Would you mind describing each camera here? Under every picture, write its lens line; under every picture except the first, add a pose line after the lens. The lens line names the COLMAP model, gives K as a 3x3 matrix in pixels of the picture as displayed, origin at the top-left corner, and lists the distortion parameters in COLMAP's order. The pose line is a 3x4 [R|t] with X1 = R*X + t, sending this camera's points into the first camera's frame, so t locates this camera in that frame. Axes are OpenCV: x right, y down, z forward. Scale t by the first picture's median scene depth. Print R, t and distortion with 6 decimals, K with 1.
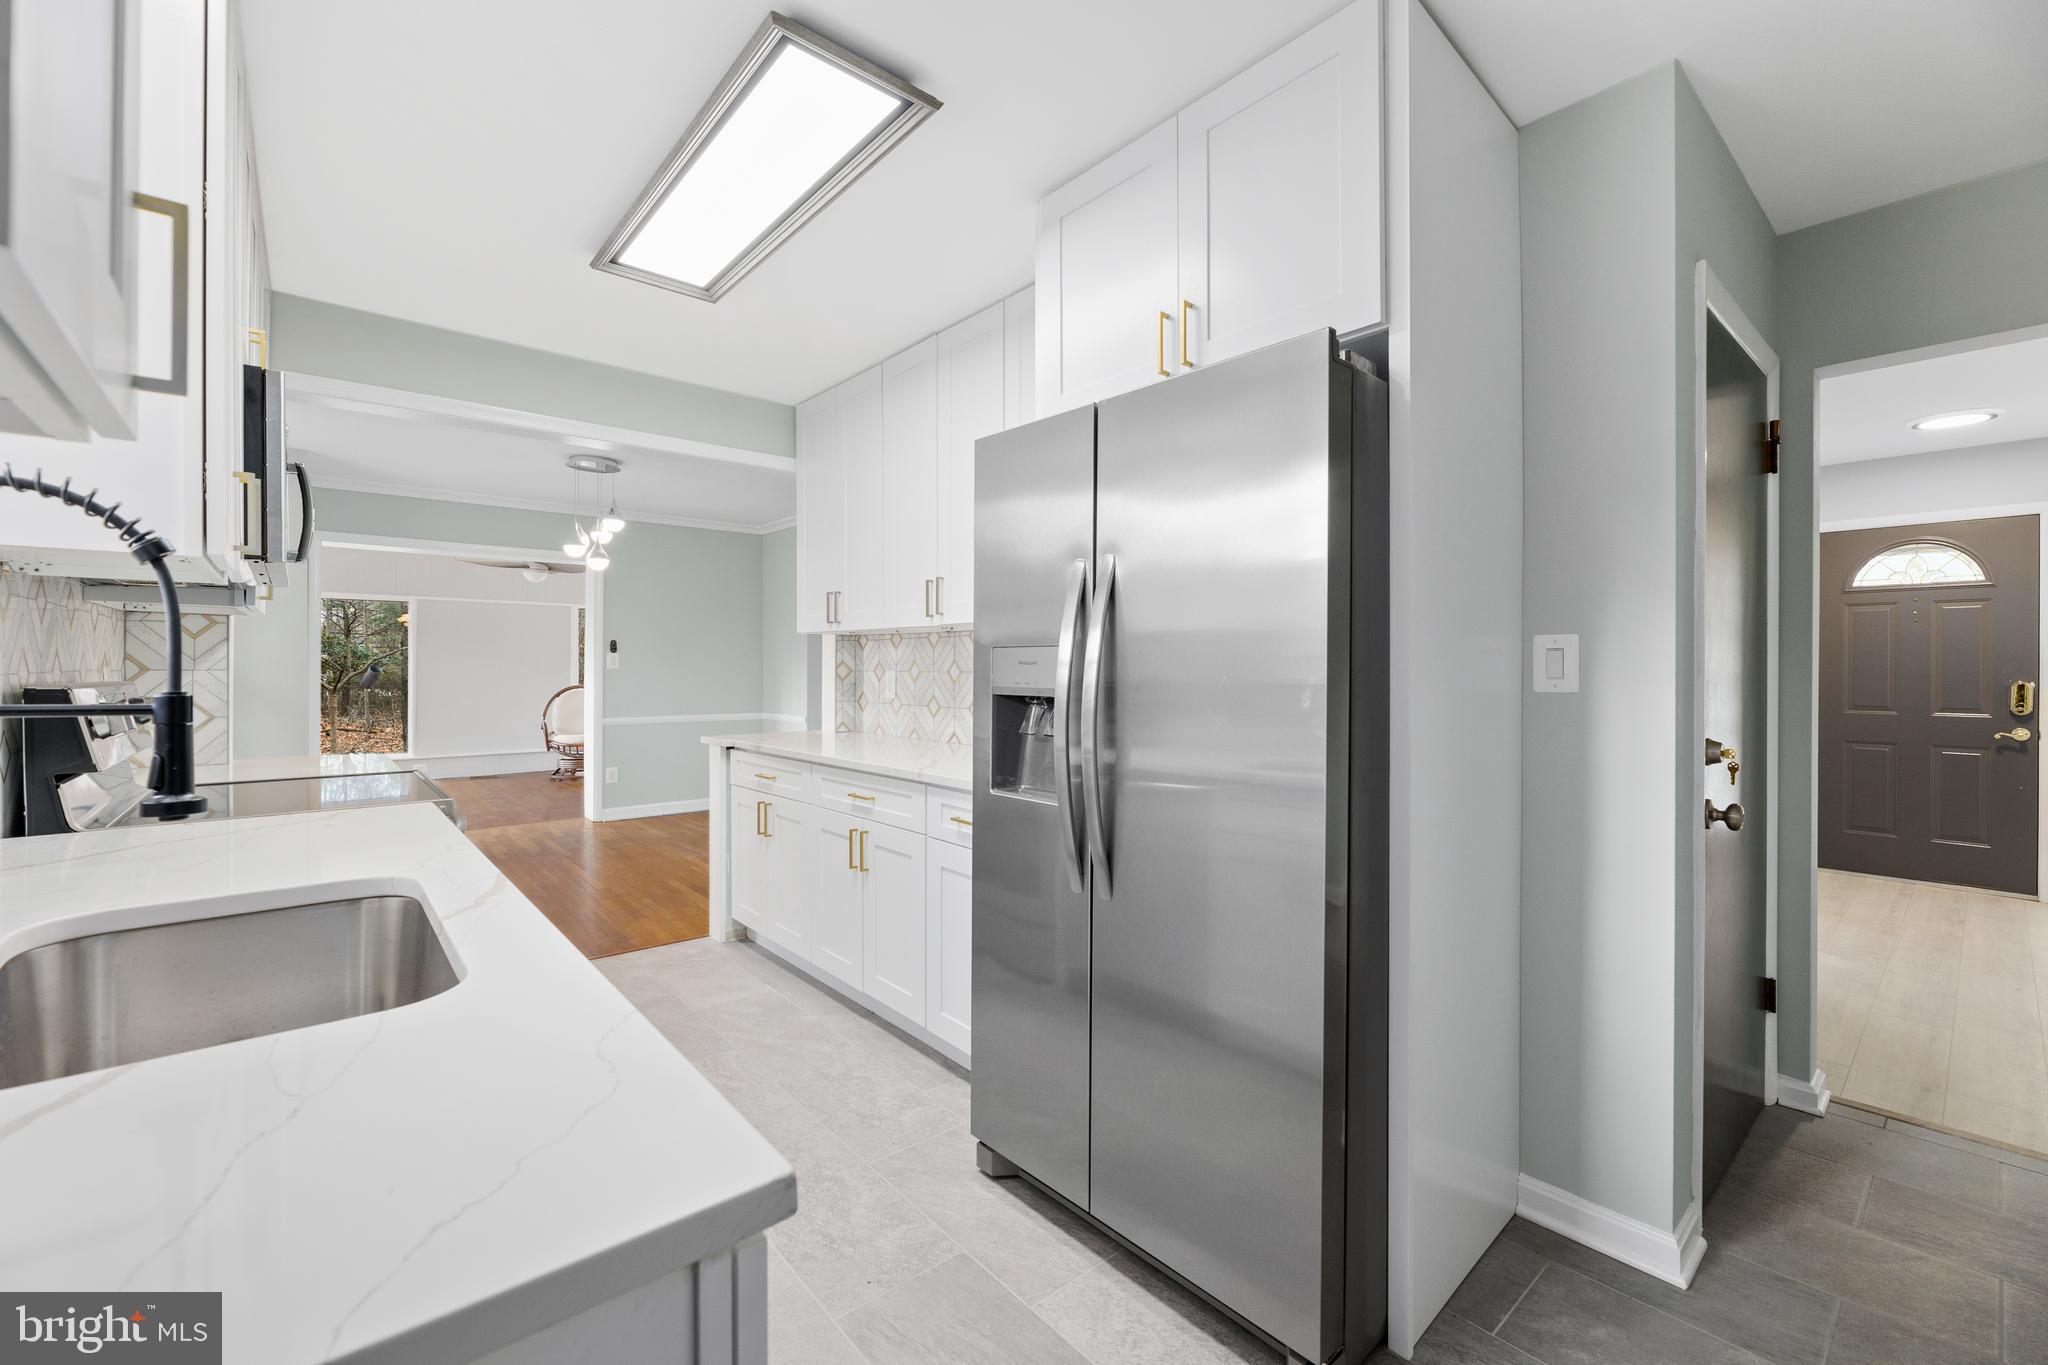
lens RADIAL K [[848.4, 0, 1026.0], [0, 848.4, 672.2], [0, 0, 1]] dist [0.000294, -0.000117]
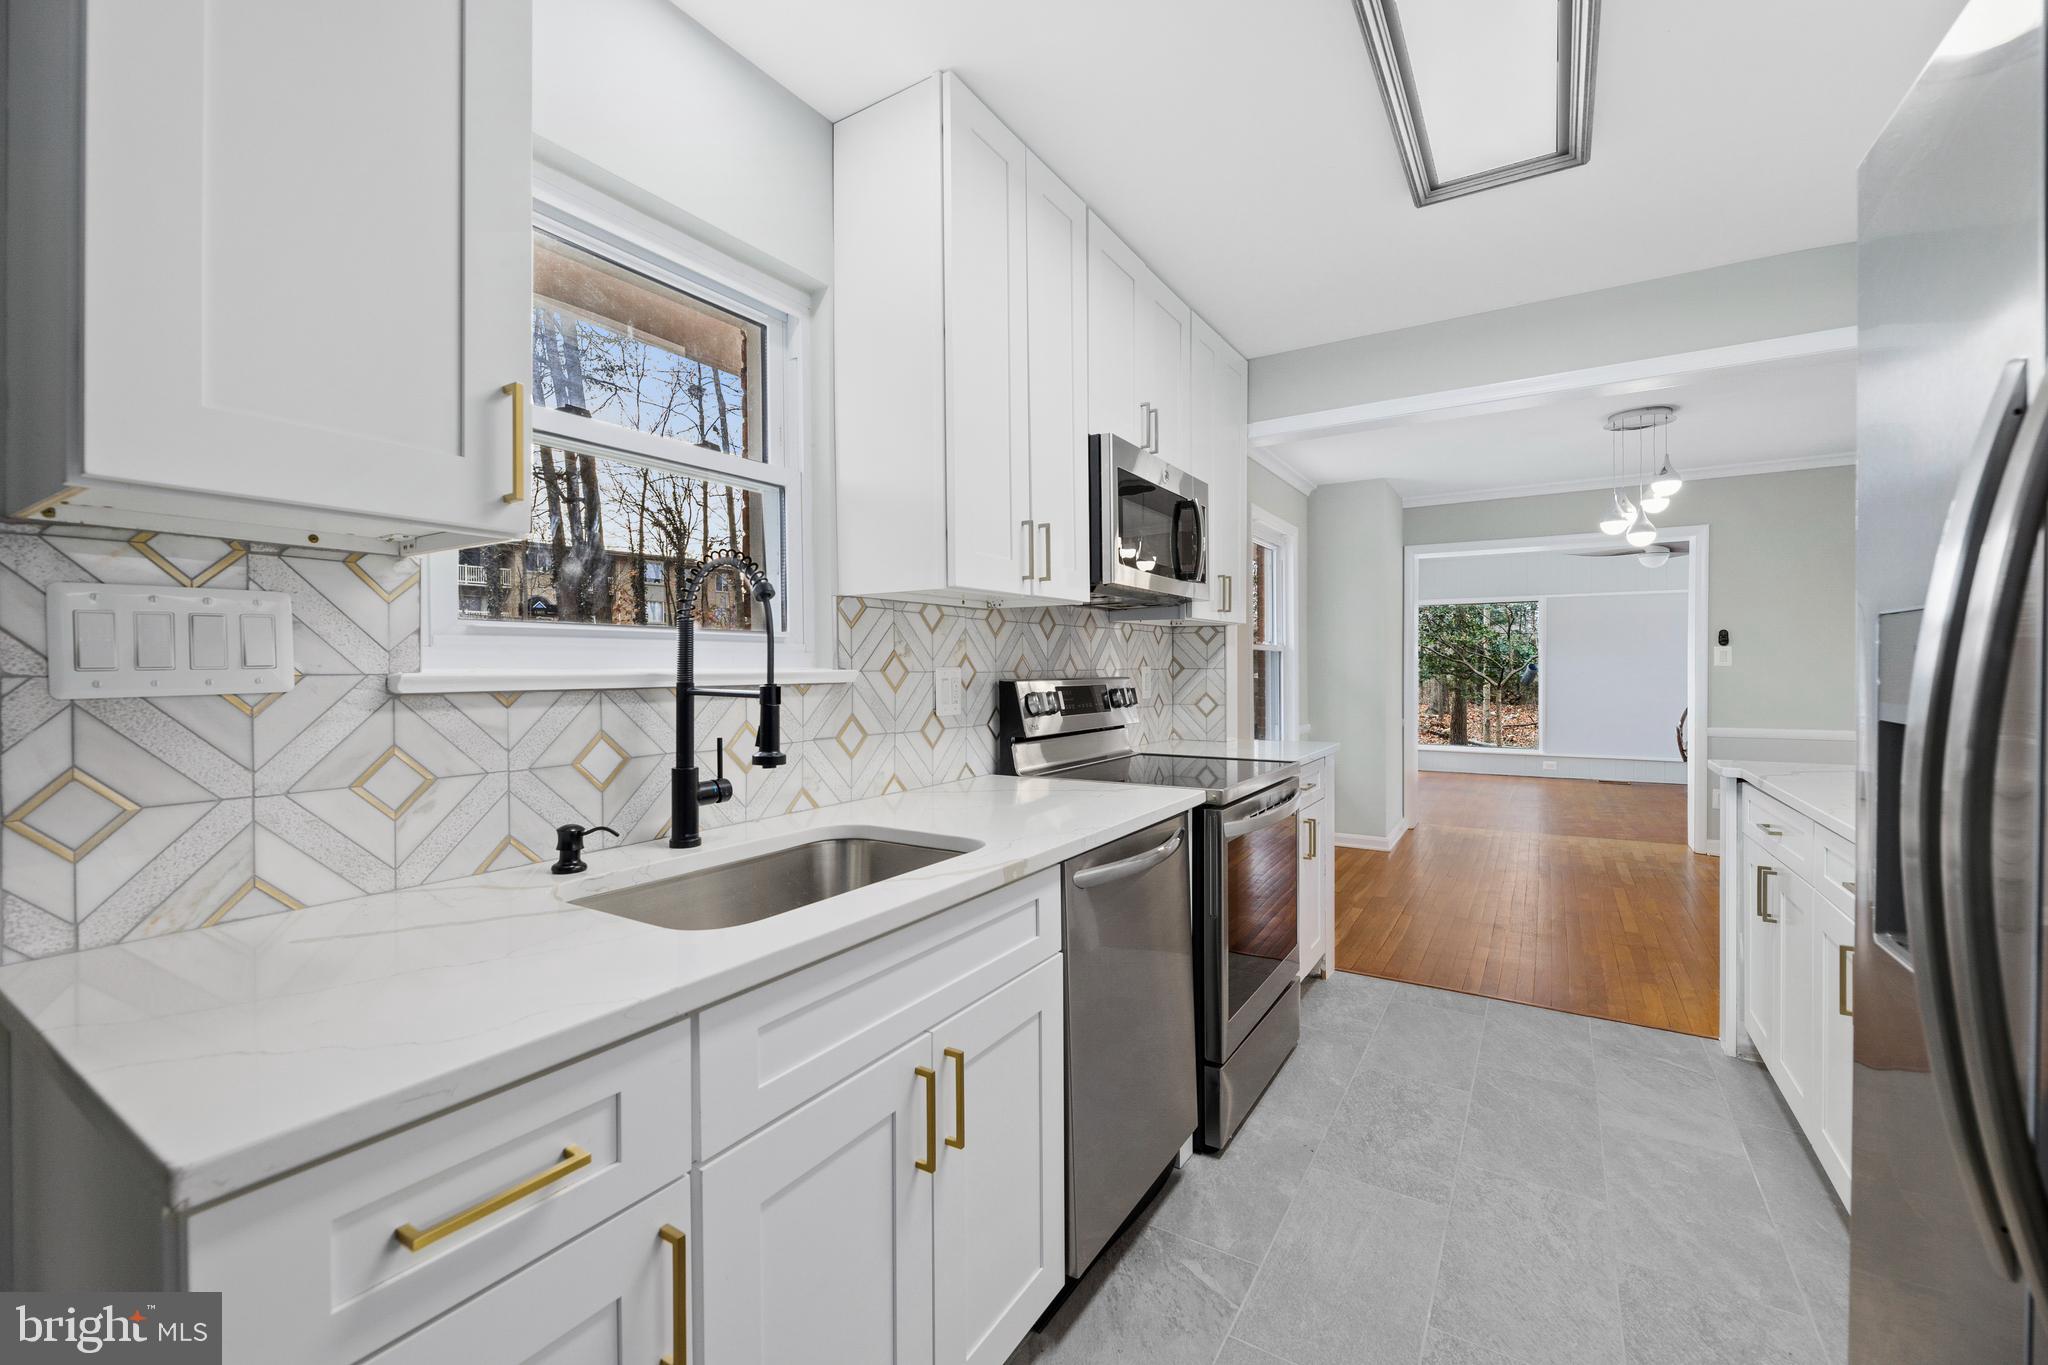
lens RADIAL K [[848.4, 0, 1024.0], [0, 848.4, 678.2], [0, 0, 1]] dist [0.000294, -0.000117]
pose [[0.296549, 0.009388, -0.954972, 0.137878], [-0.000548, 0.999953, 0.009660, -0.000567], [0.955018, -0.002341, 0.296540, 0.239703]]
